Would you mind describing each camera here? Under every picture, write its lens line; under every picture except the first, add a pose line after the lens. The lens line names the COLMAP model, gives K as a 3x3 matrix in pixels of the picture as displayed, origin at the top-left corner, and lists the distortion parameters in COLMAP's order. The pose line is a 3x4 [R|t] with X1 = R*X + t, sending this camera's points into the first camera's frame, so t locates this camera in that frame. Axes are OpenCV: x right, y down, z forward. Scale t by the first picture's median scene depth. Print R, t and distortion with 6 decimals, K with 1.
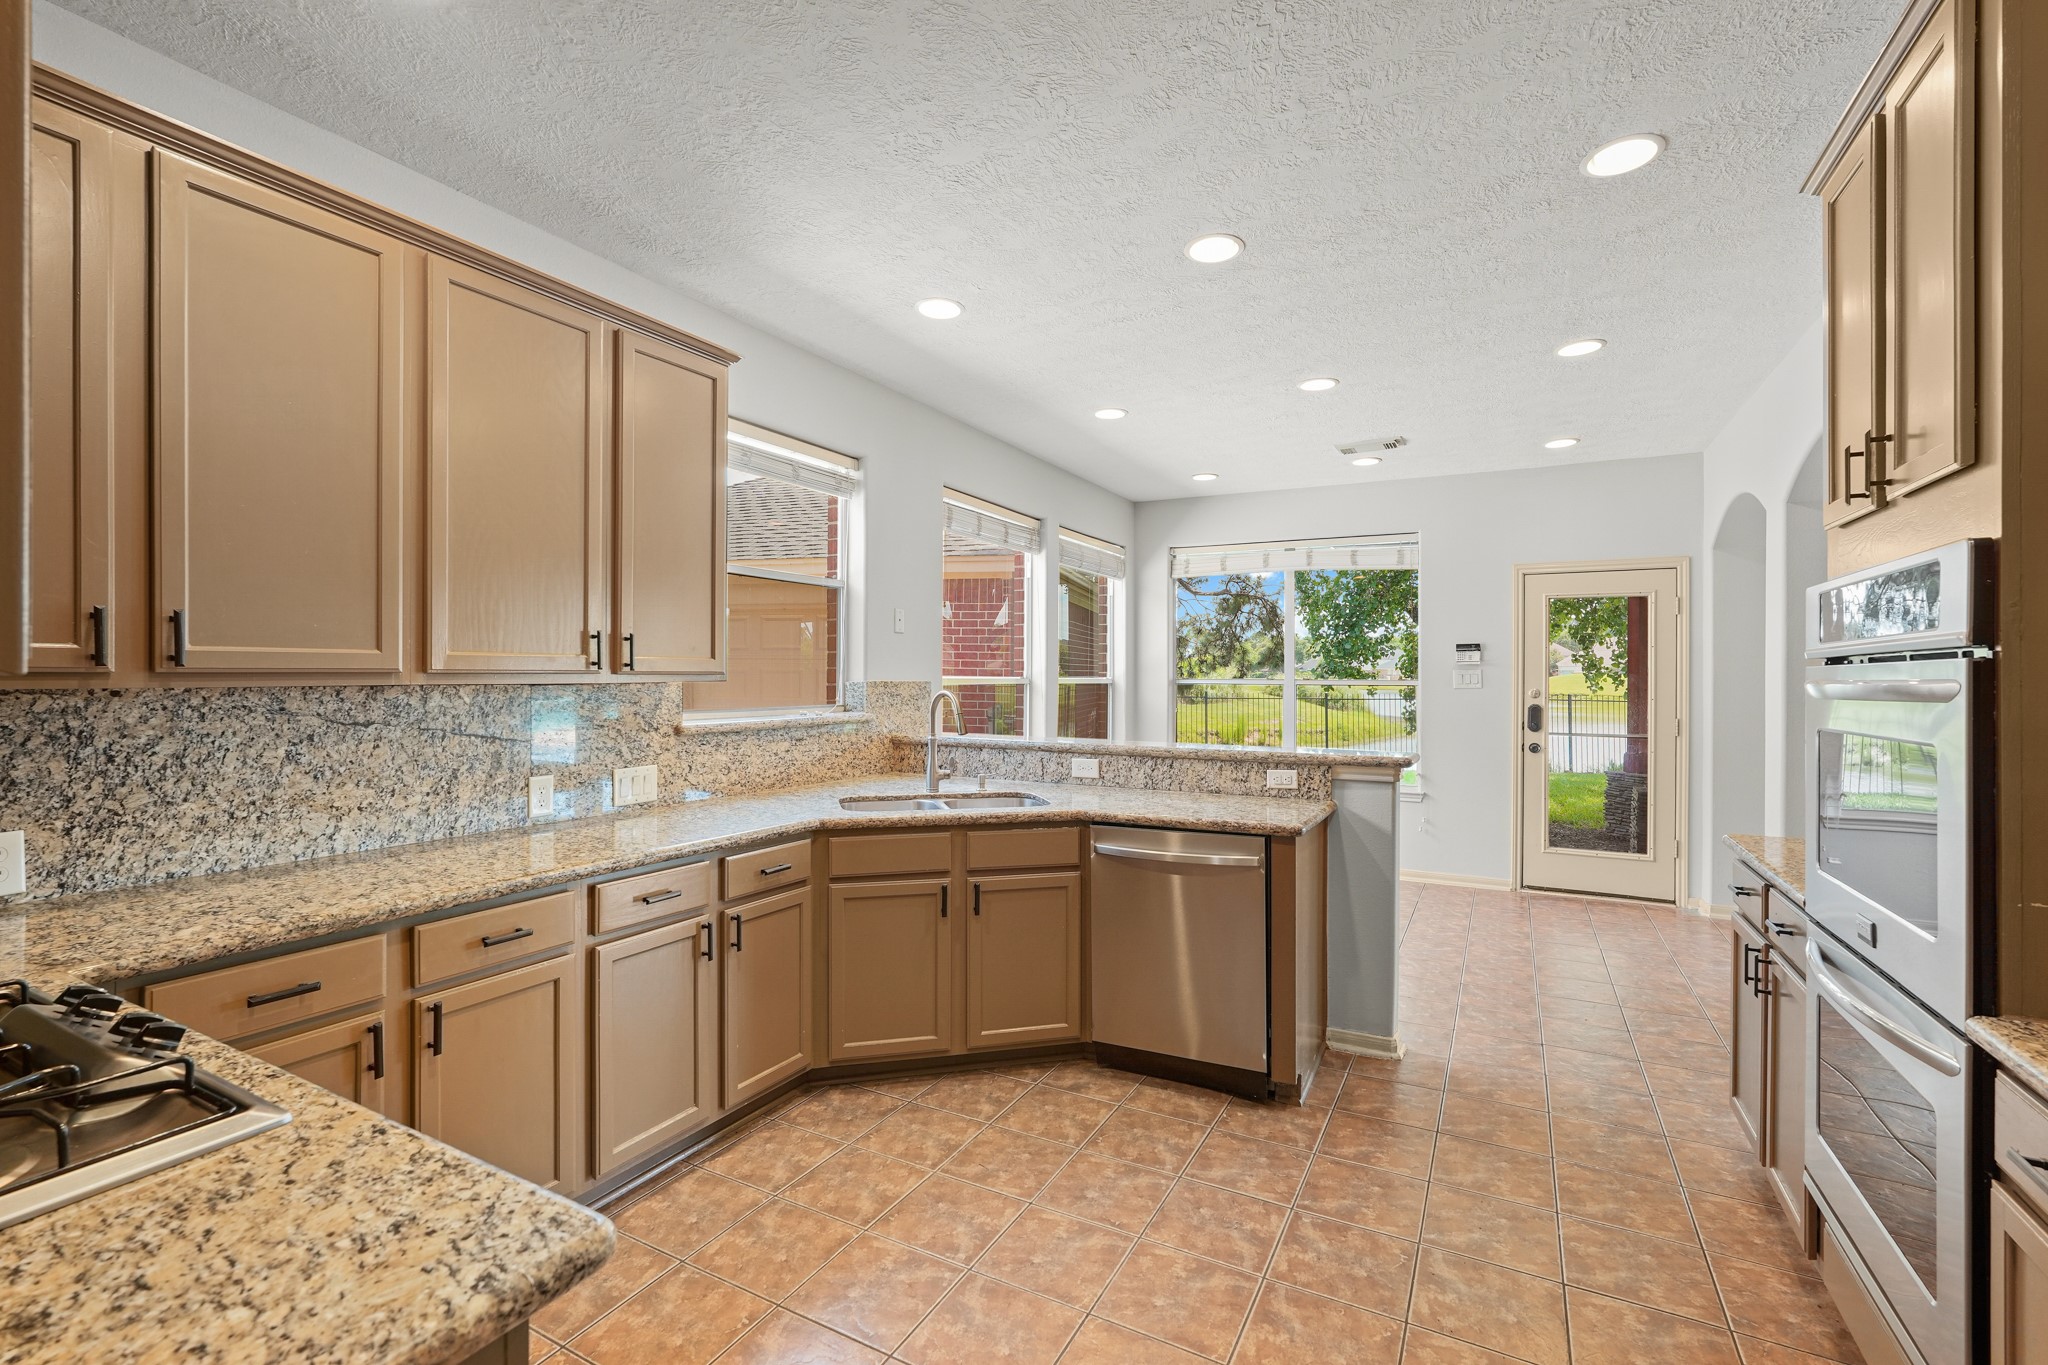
lens RADIAL K [[909.5, 0, 1024.0], [0, 909.5, 674.9], [0, 0, 1]] dist [-0.004052, 0.000340]
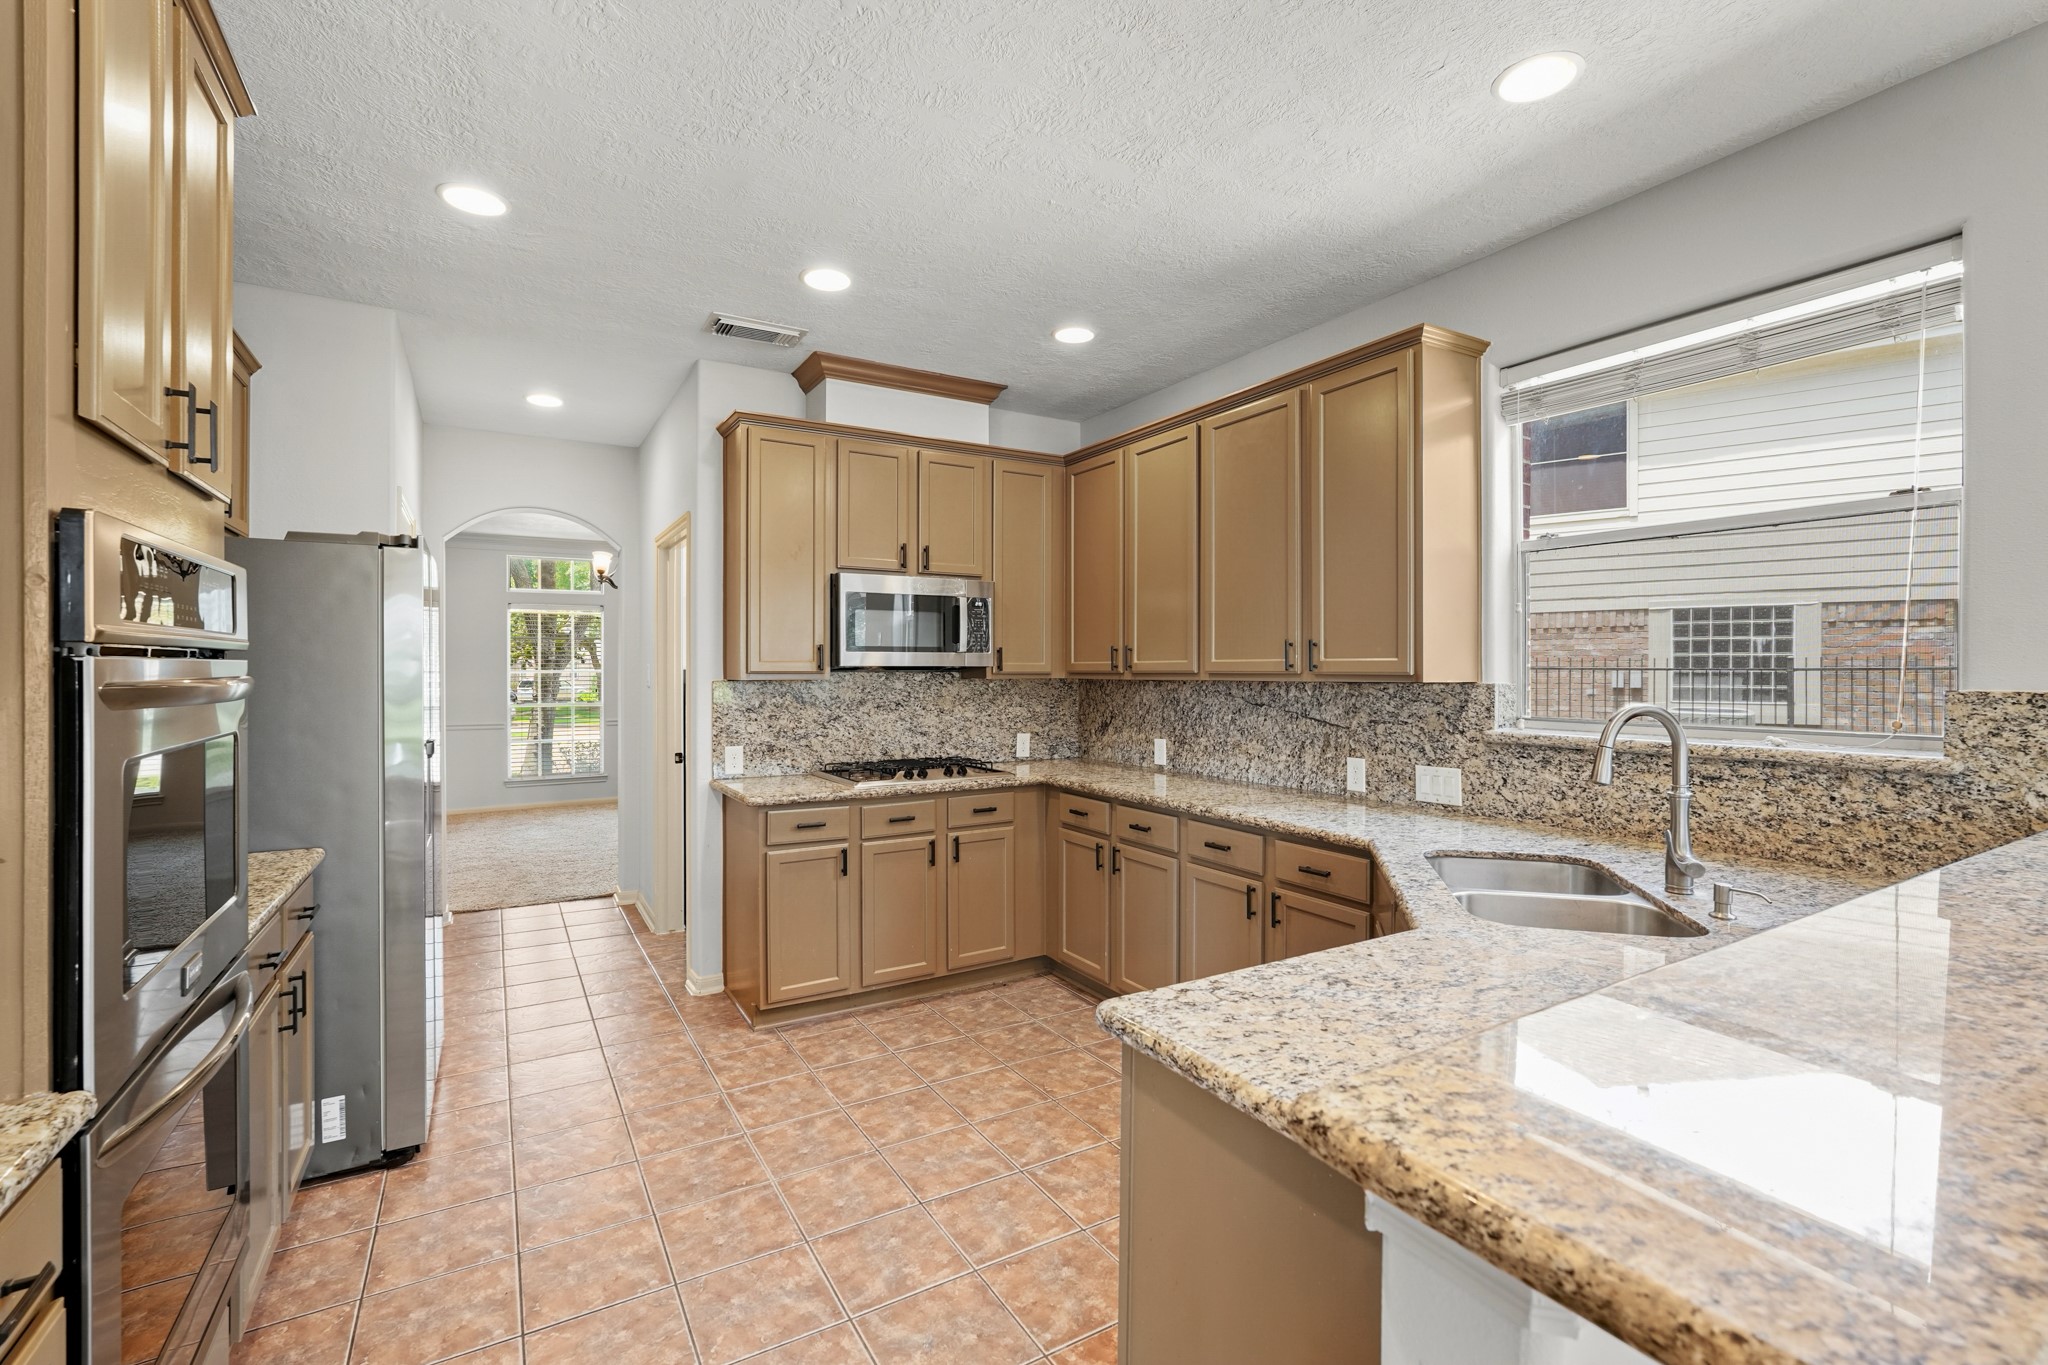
lens RADIAL K [[909.5, 0, 1024.0], [0, 909.5, 674.9], [0, 0, 1]] dist [-0.004052, 0.000340]
pose [[-0.513799, 0.000217, -0.857910, 0.820524], [-0.003355, 0.999992, 0.002262, -0.001484], [0.857904, 0.004041, -0.513794, 1.374414]]
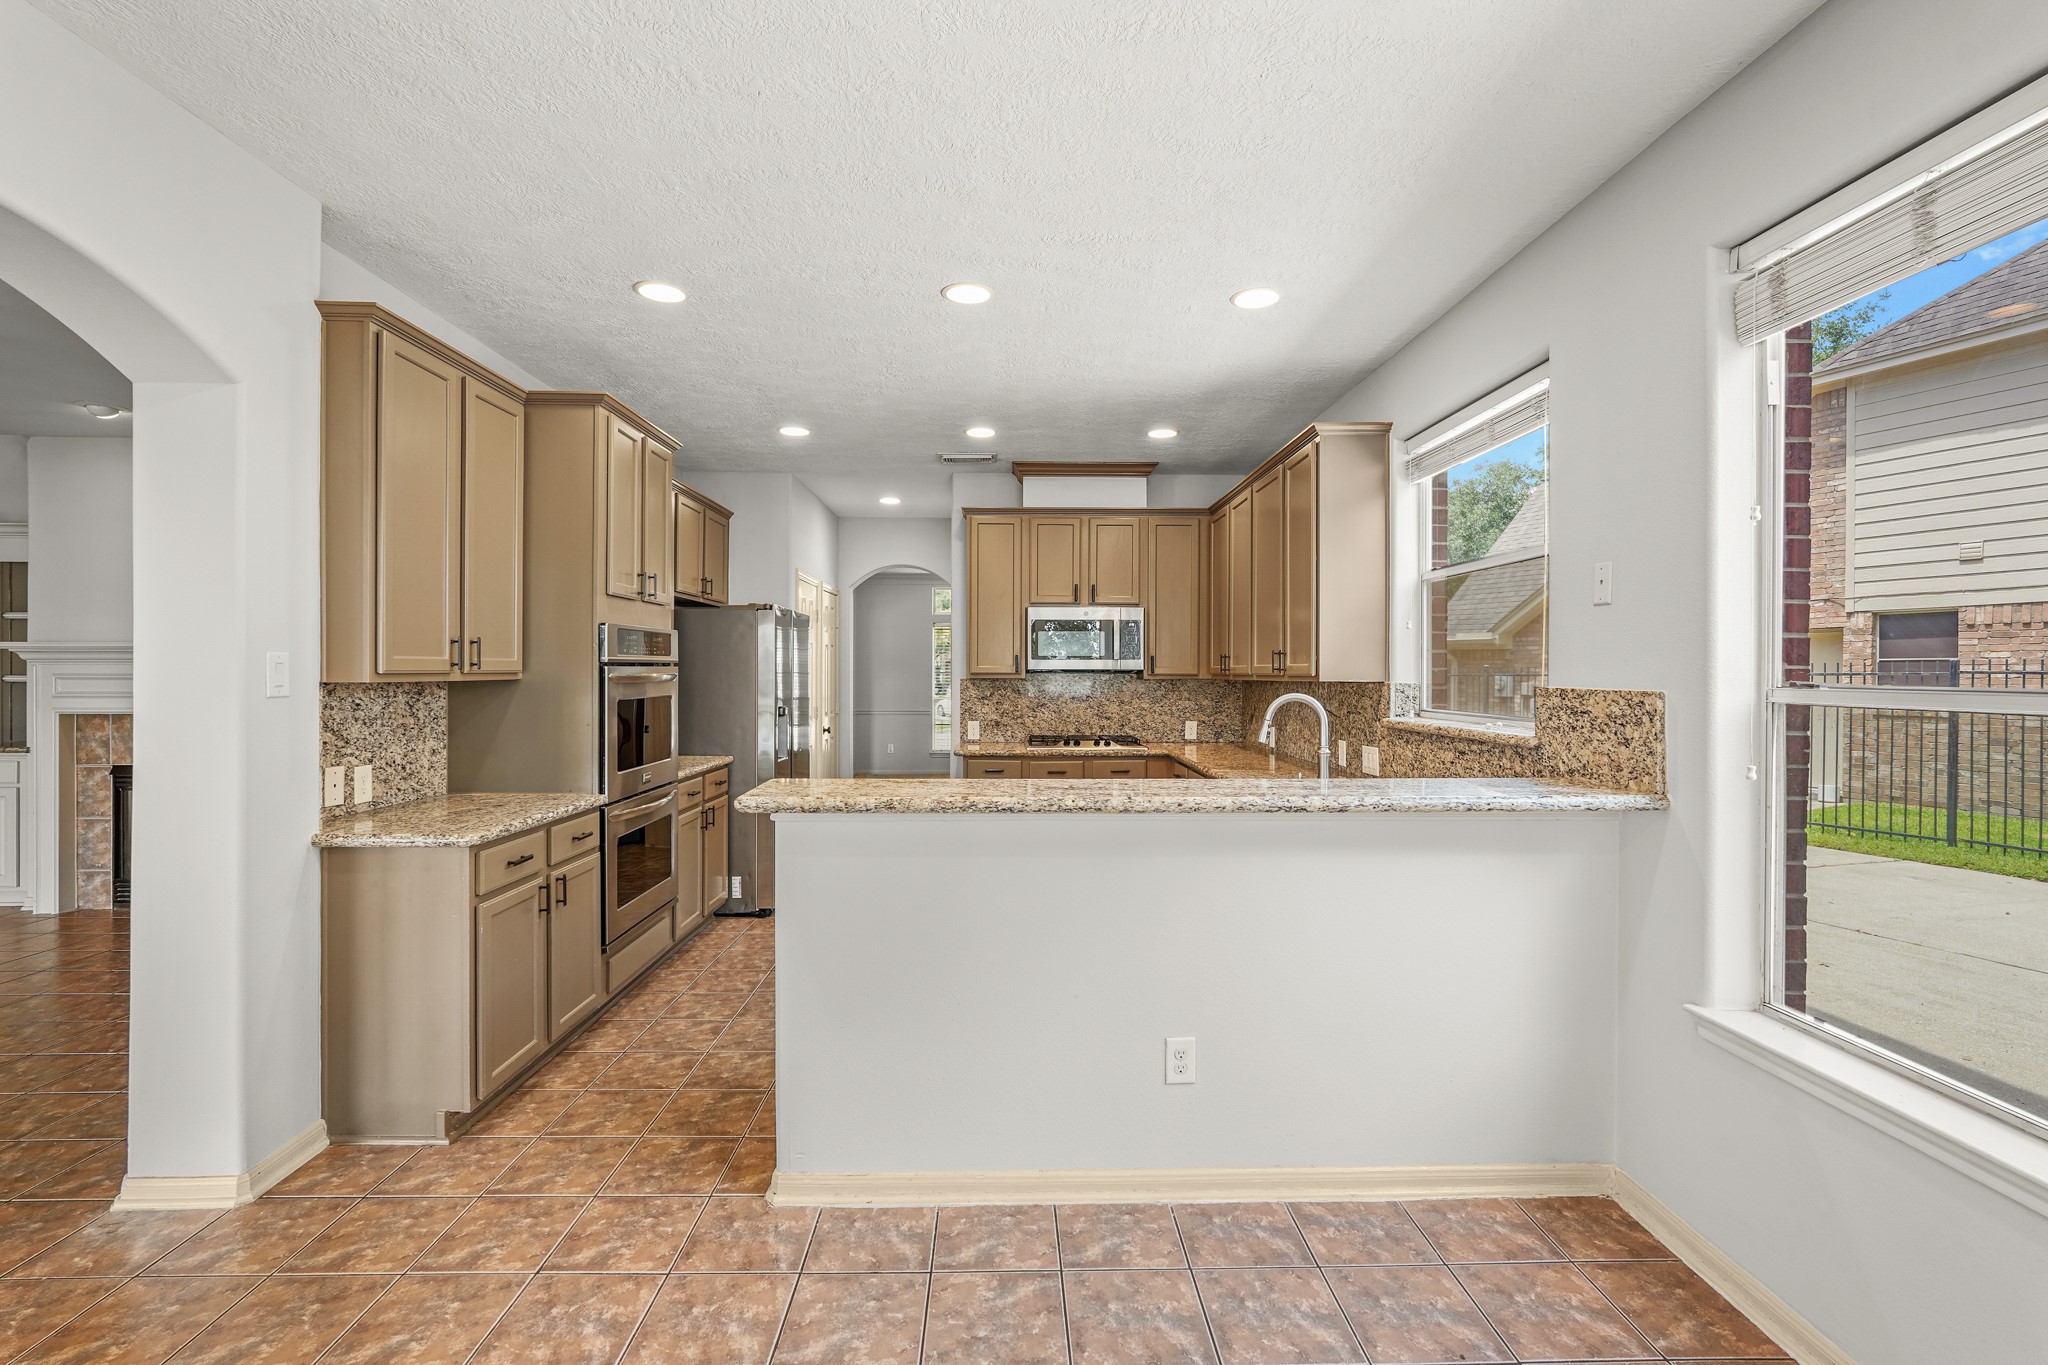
lens RADIAL K [[909.5, 0, 1024.0], [0, 909.5, 674.9], [0, 0, 1]] dist [-0.004052, 0.000340]
pose [[-0.870647, -0.006114, -0.491871, 0.807668], [-0.007650, 0.999970, 0.001112, -0.000249], [0.491849, 0.004731, -0.870667, 2.324645]]
